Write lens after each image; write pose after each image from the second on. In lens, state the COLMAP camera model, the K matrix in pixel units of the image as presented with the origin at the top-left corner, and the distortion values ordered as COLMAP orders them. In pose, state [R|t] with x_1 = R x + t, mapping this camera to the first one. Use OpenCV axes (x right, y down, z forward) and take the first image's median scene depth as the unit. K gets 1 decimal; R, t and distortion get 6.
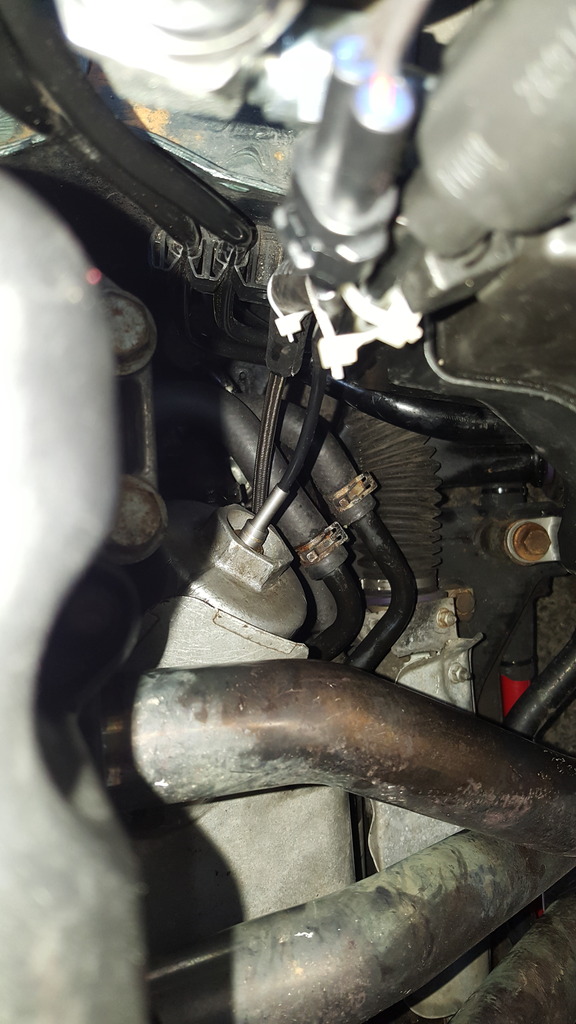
lens RADIAL K [[786.8, 0, 287.3], [0, 786.8, 512.7], [0, 0, 1]] dist [0.003154, -0.000874]
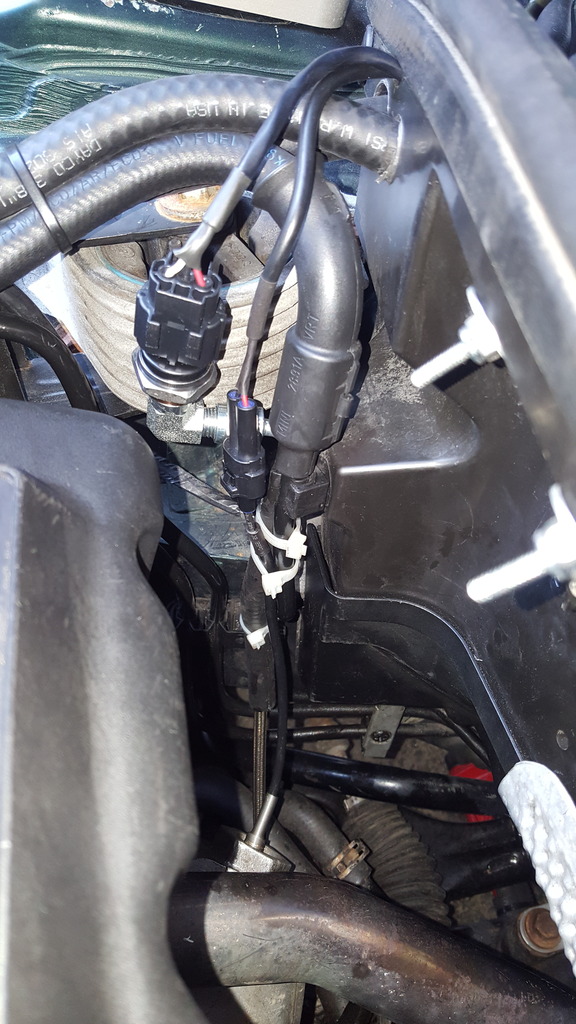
lens RADIAL K [[786.8, 0, 288.2], [0, 786.8, 511.5], [0, 0, 1]] dist [0.003154, -0.000874]
pose [[0.990272, -0.131241, 0.046227, 0.012918], [0.131177, 0.769733, -0.624743, 0.280336], [0.046409, 0.624729, 0.779461, -0.175390]]
